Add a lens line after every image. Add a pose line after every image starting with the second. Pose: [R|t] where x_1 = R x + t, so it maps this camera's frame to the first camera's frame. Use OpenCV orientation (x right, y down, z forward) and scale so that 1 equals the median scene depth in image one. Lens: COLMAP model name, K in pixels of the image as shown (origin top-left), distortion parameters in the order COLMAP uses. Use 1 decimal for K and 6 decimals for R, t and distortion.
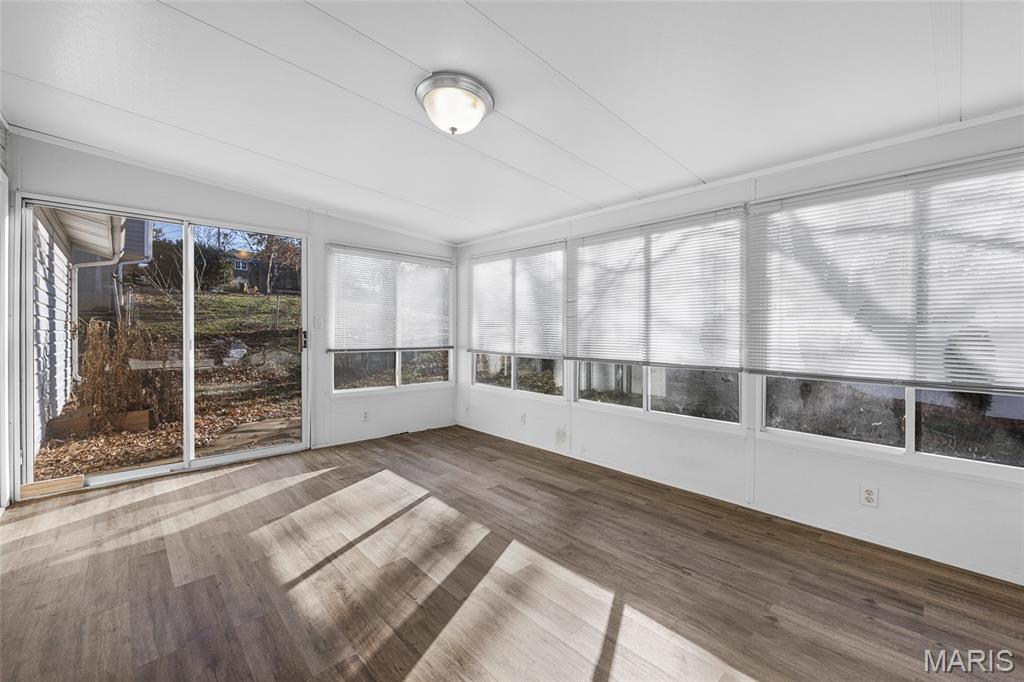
lens RADIAL K [[415.2, 0, 515.7], [0, 415.2, 329.1], [0, 0, 1]] dist [-0.006117, 0.000013]
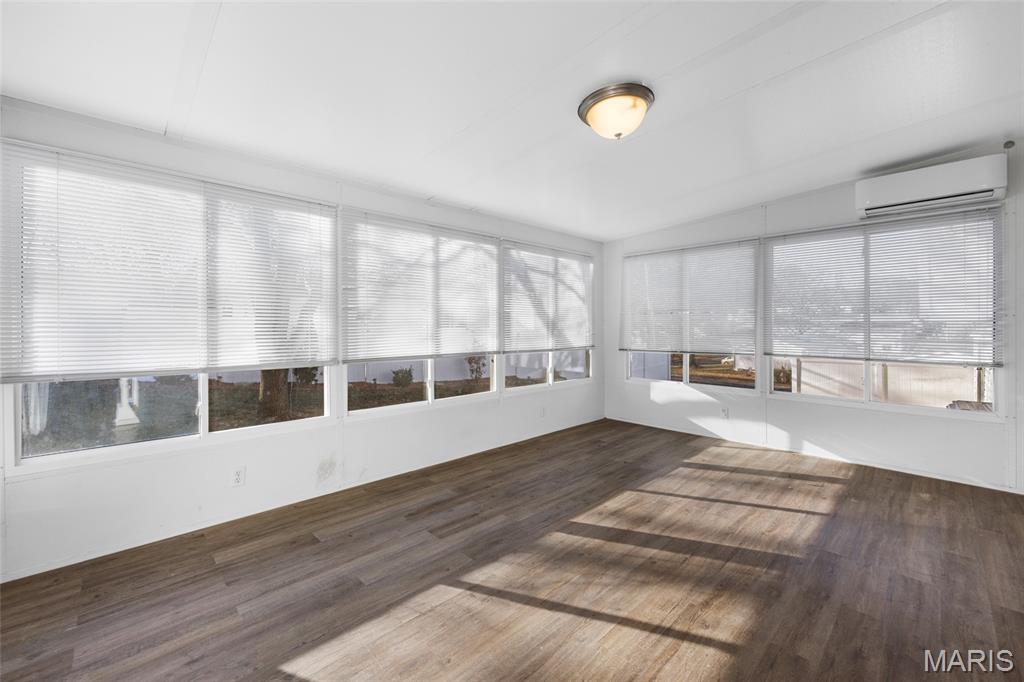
lens RADIAL K [[415.2, 0, 515.7], [0, 415.2, 329.1], [0, 0, 1]] dist [-0.006117, 0.000013]
pose [[-0.009888, -0.014964, 0.999839, -0.895501], [-0.000643, 0.999888, 0.014959, -0.004386], [-0.999951, -0.000495, -0.009896, 0.960820]]
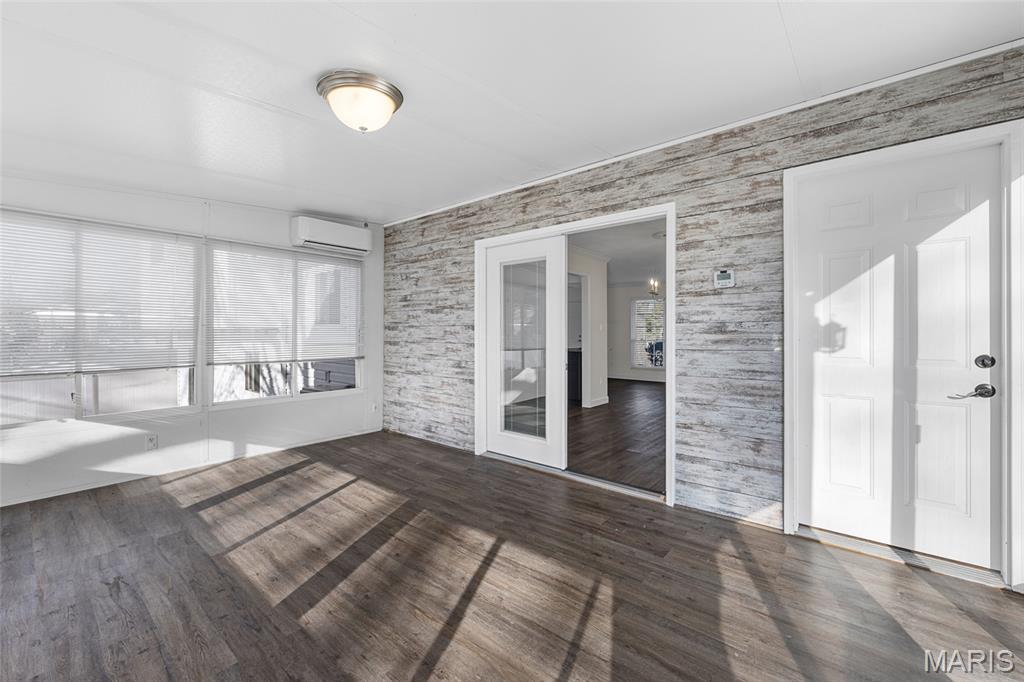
lens RADIAL K [[420.1, 0, 514.5], [0, 420.1, 334.5], [0, 0, 1]] dist [-0.001779, 0.000001]
pose [[-0.993011, -0.005011, -0.117917, -0.293160], [-0.005257, 0.999985, 0.001775, 0.000555], [0.117906, 0.002382, -0.993022, 1.524145]]
